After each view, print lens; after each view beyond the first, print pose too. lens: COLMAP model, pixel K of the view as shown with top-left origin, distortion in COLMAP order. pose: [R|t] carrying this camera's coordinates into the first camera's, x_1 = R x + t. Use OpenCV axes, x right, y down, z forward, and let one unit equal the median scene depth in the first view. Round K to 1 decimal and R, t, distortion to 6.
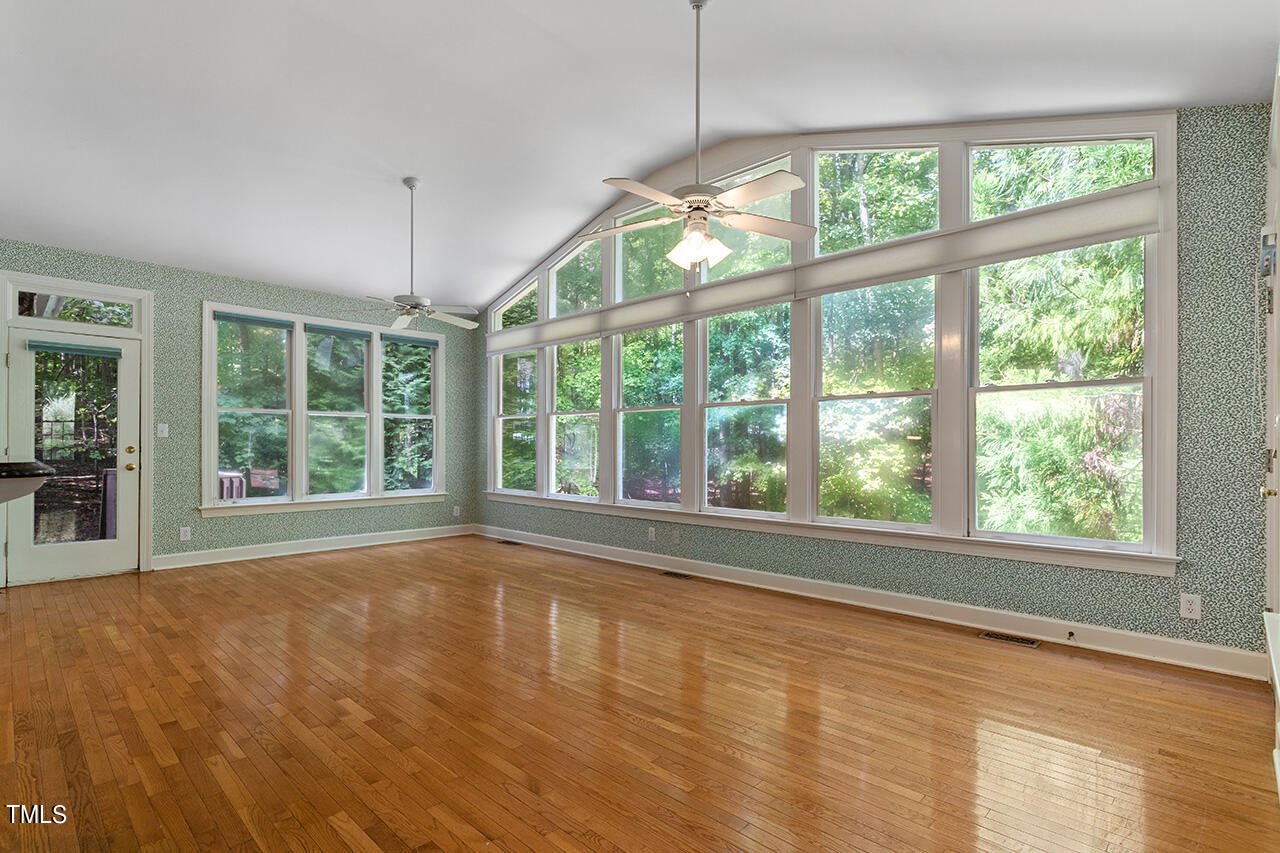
lens RADIAL K [[614.5, 0, 631.9], [0, 614.5, 431.2], [0, 0, 1]] dist [0.000374, 0.002549]
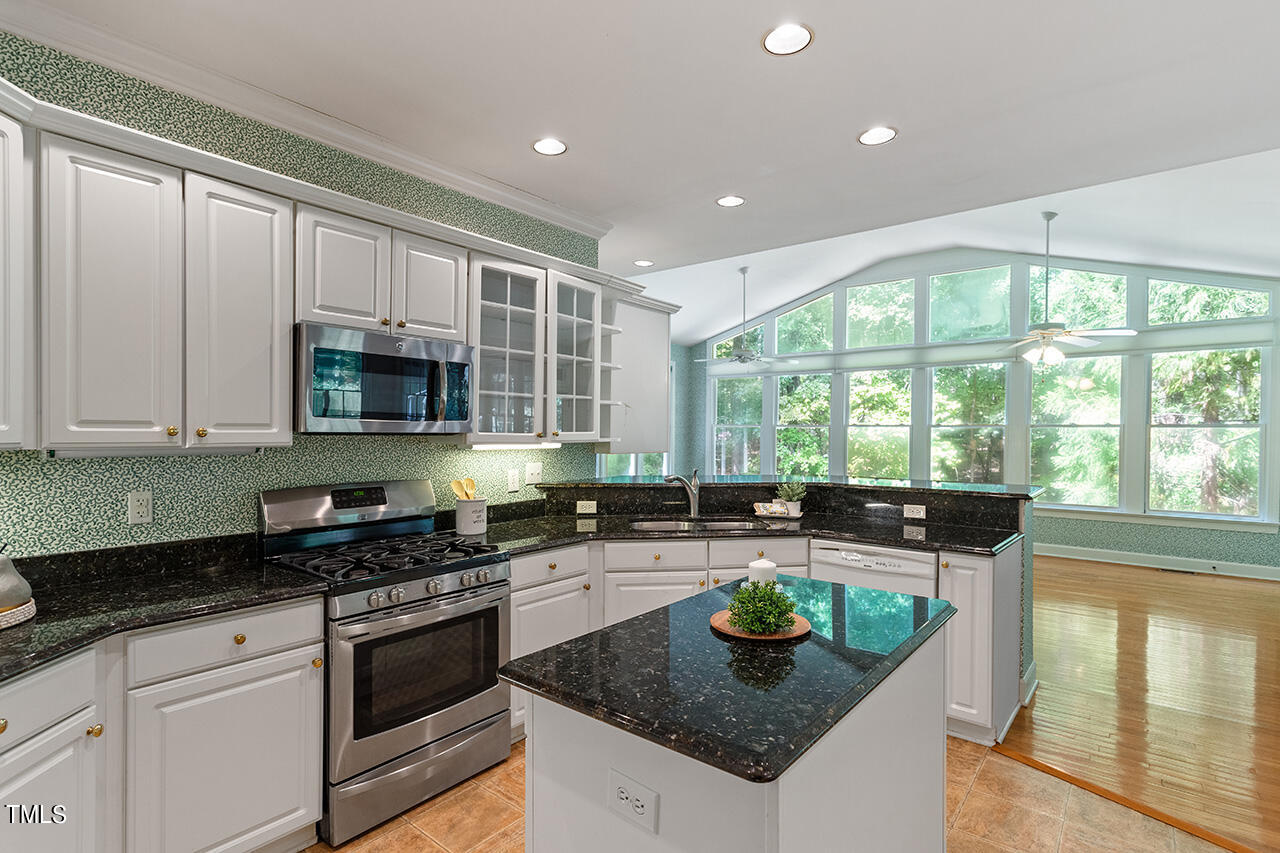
lens RADIAL K [[614.5, 0, 644.9], [0, 614.5, 435.5], [0, 0, 1]] dist [0.000374, 0.002549]
pose [[0.997984, 0.006997, 0.063079, -0.891074], [-0.008830, 0.999545, 0.028835, -0.076069], [-0.062848, -0.029334, 0.997592, -0.565498]]
